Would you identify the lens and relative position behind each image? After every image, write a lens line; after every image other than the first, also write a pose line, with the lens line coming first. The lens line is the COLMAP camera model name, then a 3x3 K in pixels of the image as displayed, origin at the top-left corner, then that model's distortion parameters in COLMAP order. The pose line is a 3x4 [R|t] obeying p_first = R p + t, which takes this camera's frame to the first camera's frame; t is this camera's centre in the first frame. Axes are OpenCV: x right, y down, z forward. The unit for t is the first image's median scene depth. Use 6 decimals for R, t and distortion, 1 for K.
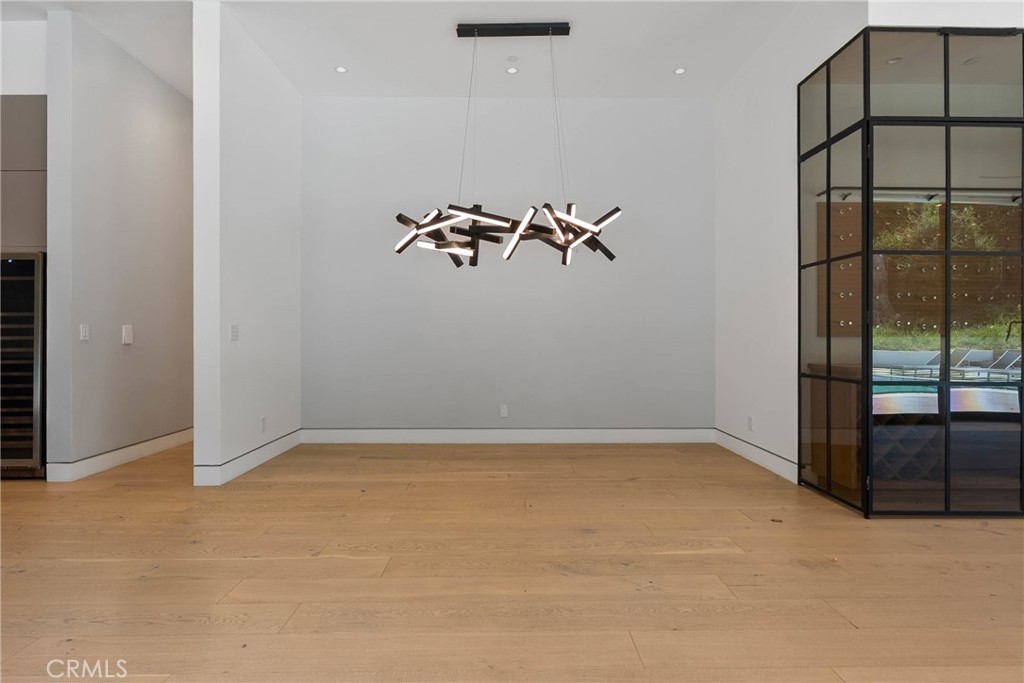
lens RADIAL K [[554.4, 0, 511.6], [0, 554.4, 334.1], [0, 0, 1]] dist [0.001878, 0.000819]
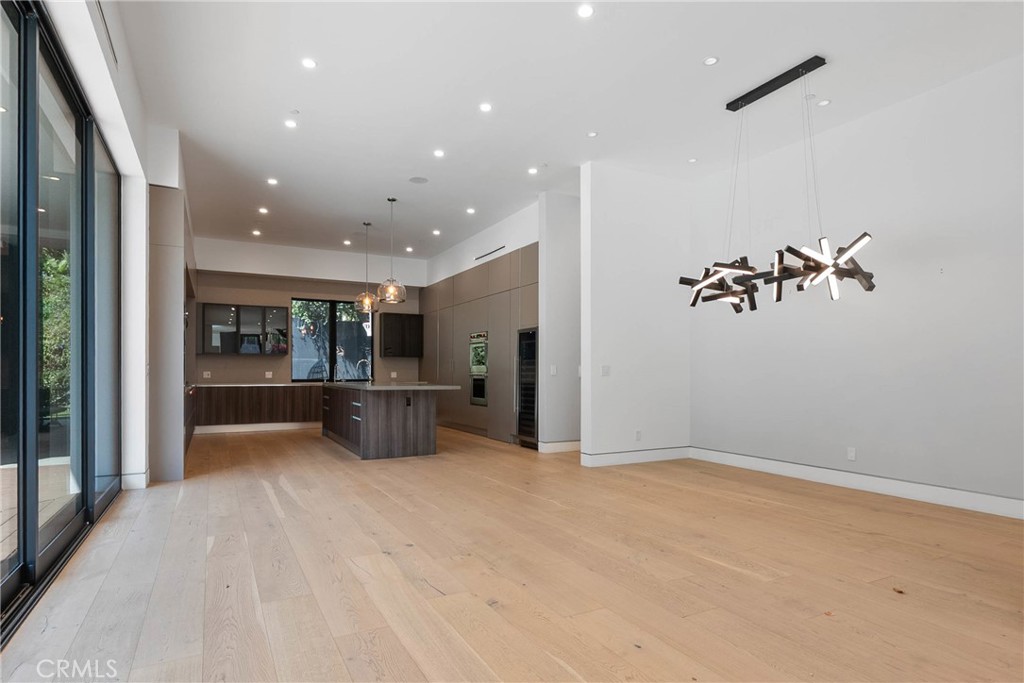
lens RADIAL K [[575.5, 0, 511.9], [0, 575.5, 371.2], [0, 0, 1]] dist [0.002639, 0.000663]
pose [[0.454697, 0.001260, -0.890645, 0.824607], [-0.002418, 0.999997, 0.000181, -0.000279], [0.890643, 0.002071, 0.454699, 0.055620]]
